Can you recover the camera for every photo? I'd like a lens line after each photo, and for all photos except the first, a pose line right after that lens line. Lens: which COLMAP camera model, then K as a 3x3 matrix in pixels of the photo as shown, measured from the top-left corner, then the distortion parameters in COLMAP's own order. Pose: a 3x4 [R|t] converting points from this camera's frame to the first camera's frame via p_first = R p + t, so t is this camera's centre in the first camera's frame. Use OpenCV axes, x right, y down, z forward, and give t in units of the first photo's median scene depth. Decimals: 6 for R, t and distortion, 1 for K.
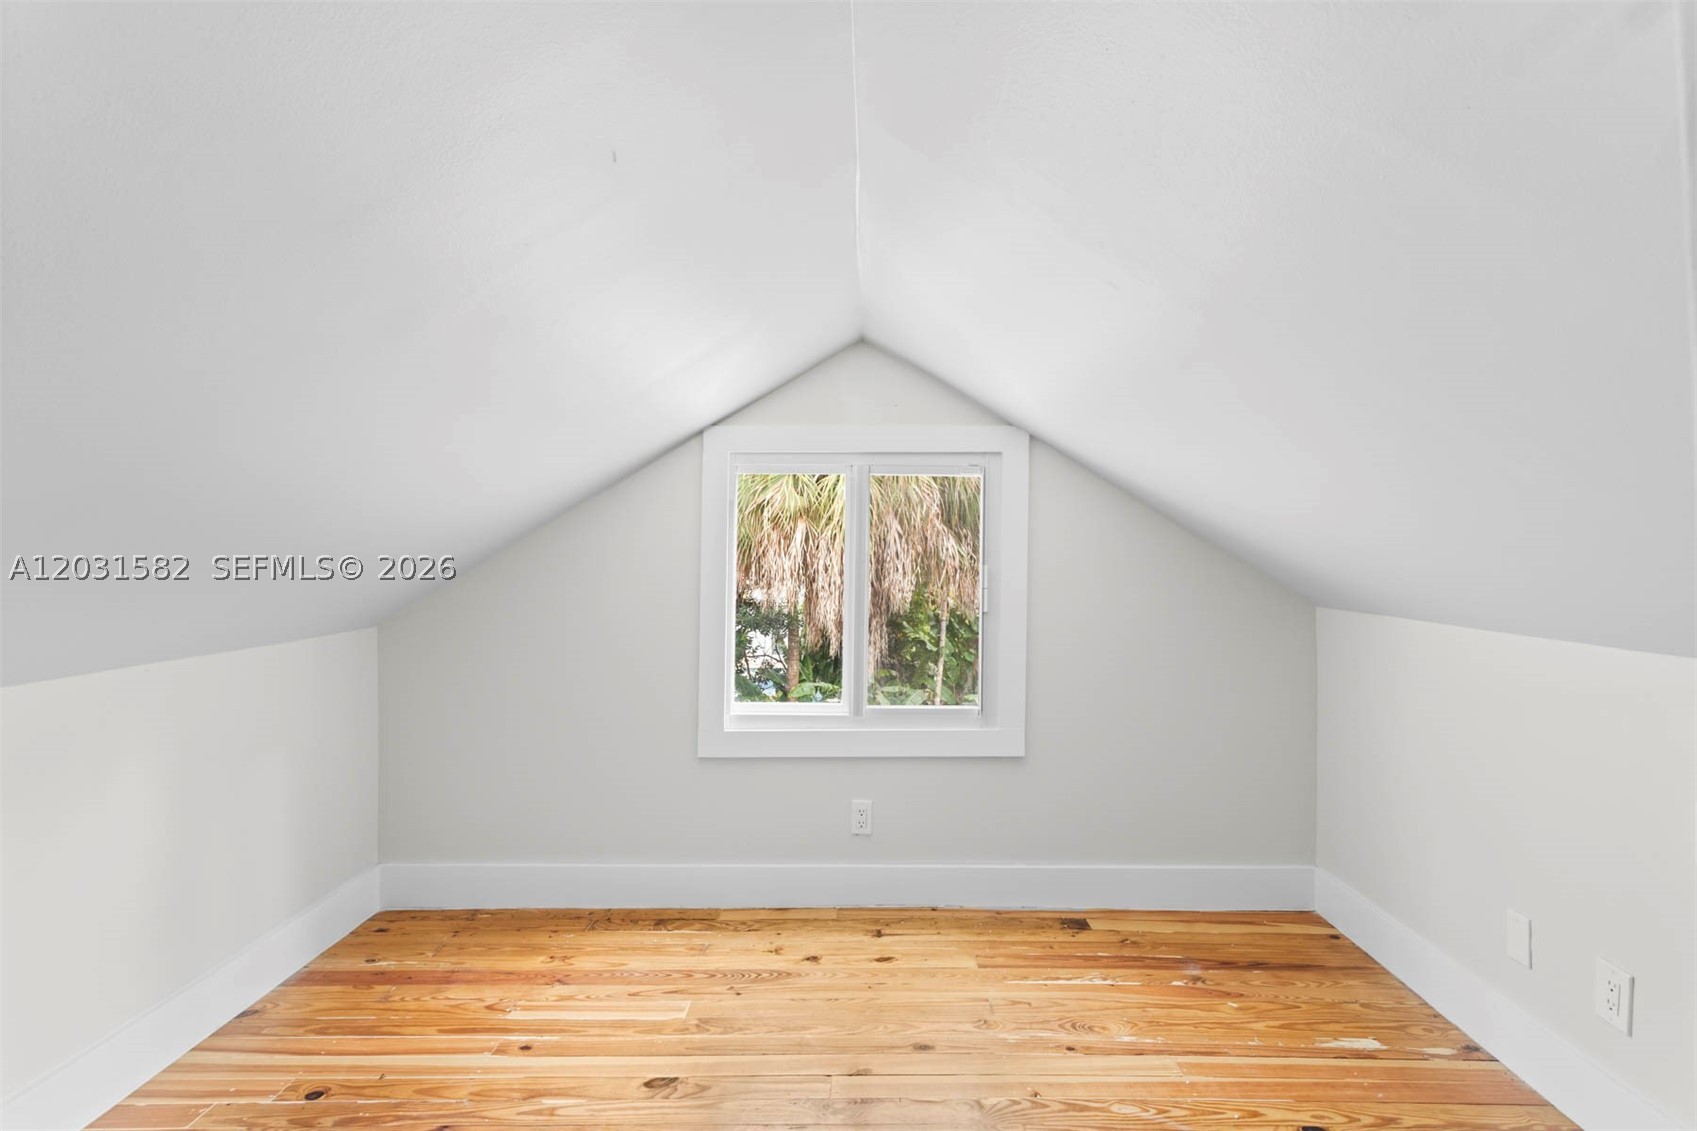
lens RADIAL K [[822.5, 0, 853.8], [0, 822.5, 577.7], [0, 0, 1]] dist [-0.002246, 0.006619]
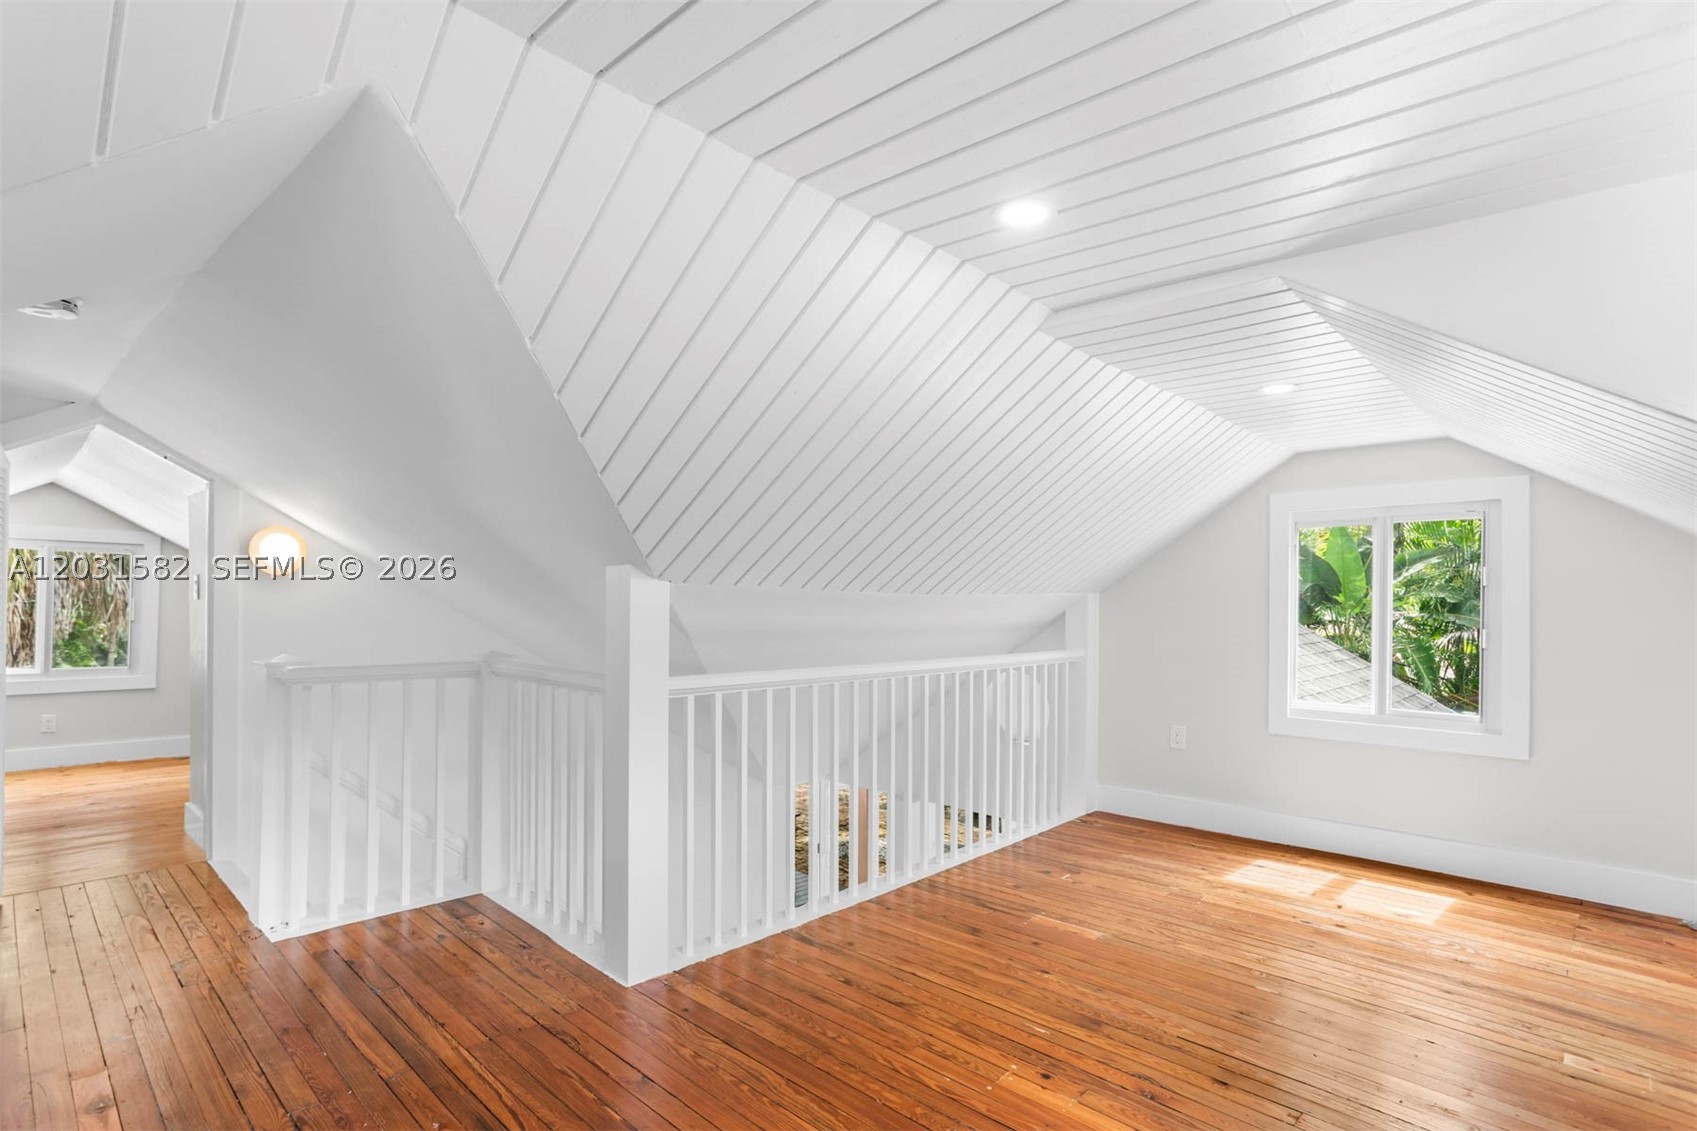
lens RADIAL K [[822.5, 0, 853.8], [0, 822.5, 577.7], [0, 0, 1]] dist [-0.002246, 0.006619]
pose [[0.669104, 0.016464, 0.742986, -0.053818], [0.015020, 0.999251, -0.035669, 0.011010], [-0.743017, 0.035026, 0.668355, -0.549066]]
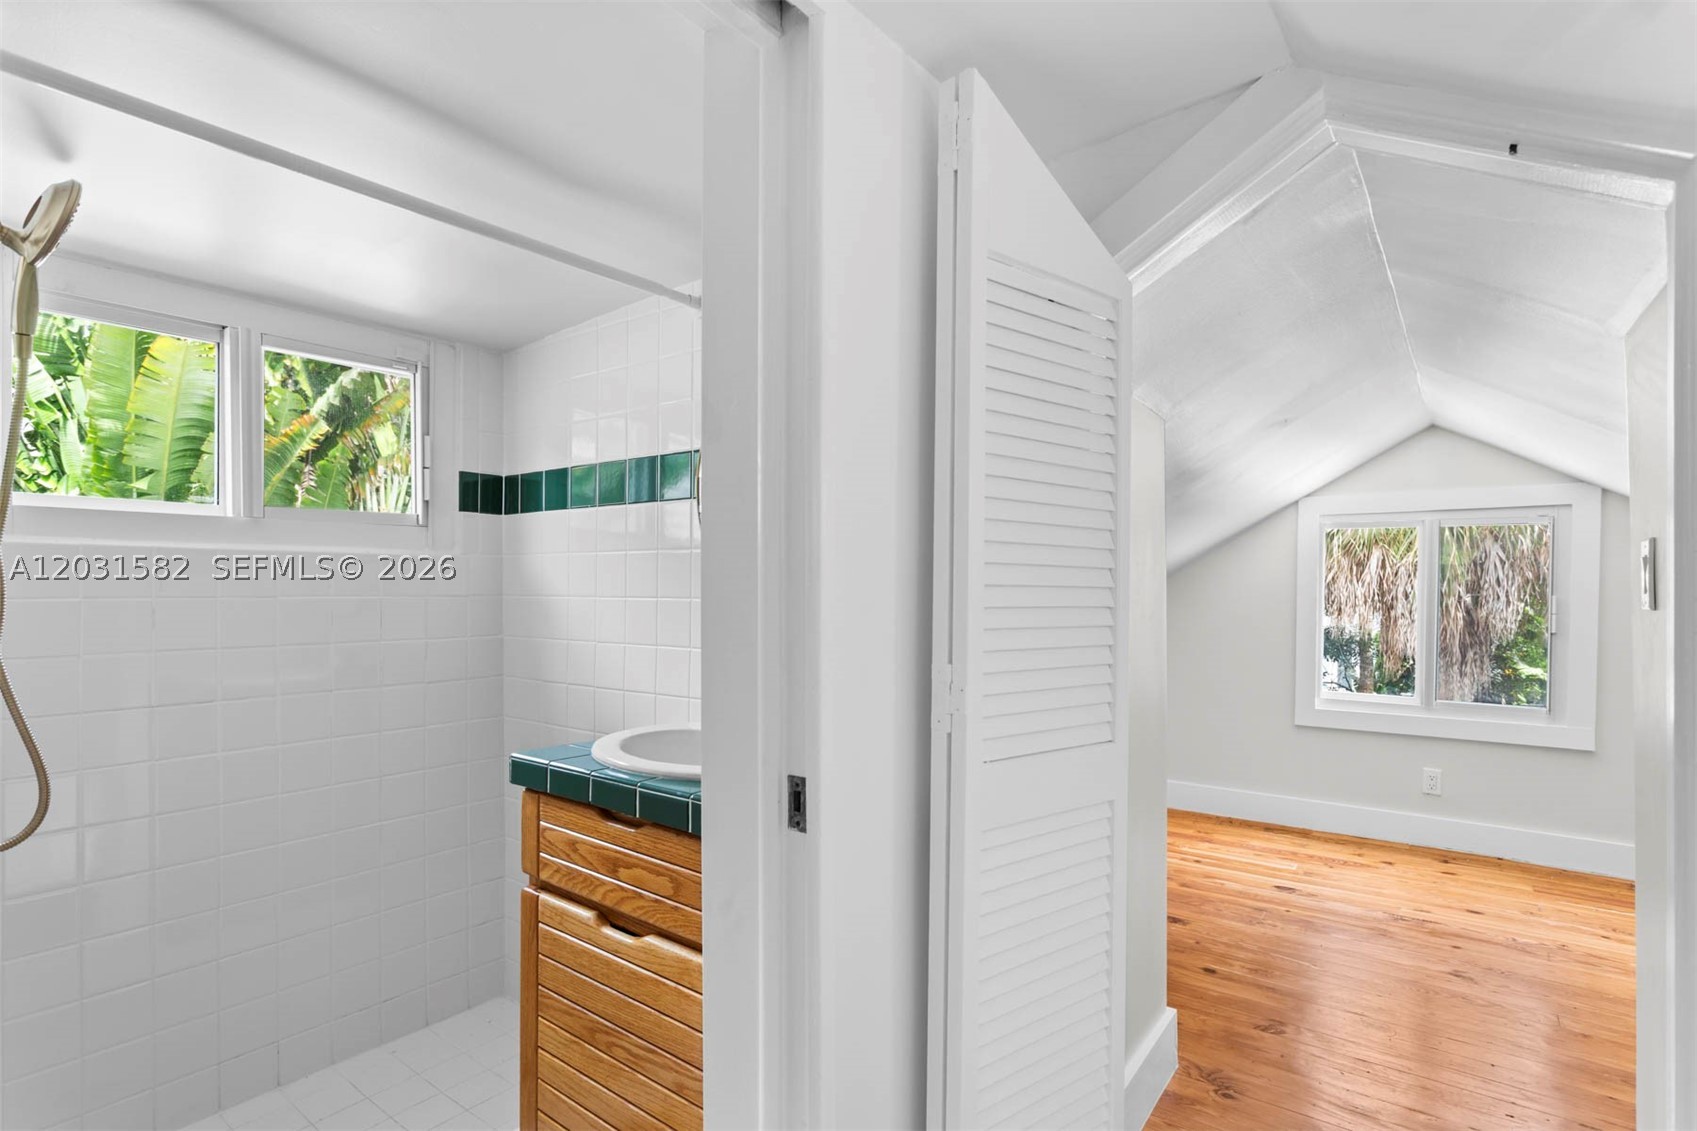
lens RADIAL K [[822.5, 0, 853.8], [0, 822.5, 577.7], [0, 0, 1]] dist [-0.002246, 0.006619]
pose [[0.808734, -0.000762, -0.588174, 0.011128], [-0.015967, 0.999602, -0.023250, 0.001094], [0.587958, 0.028194, 0.808400, -0.196985]]
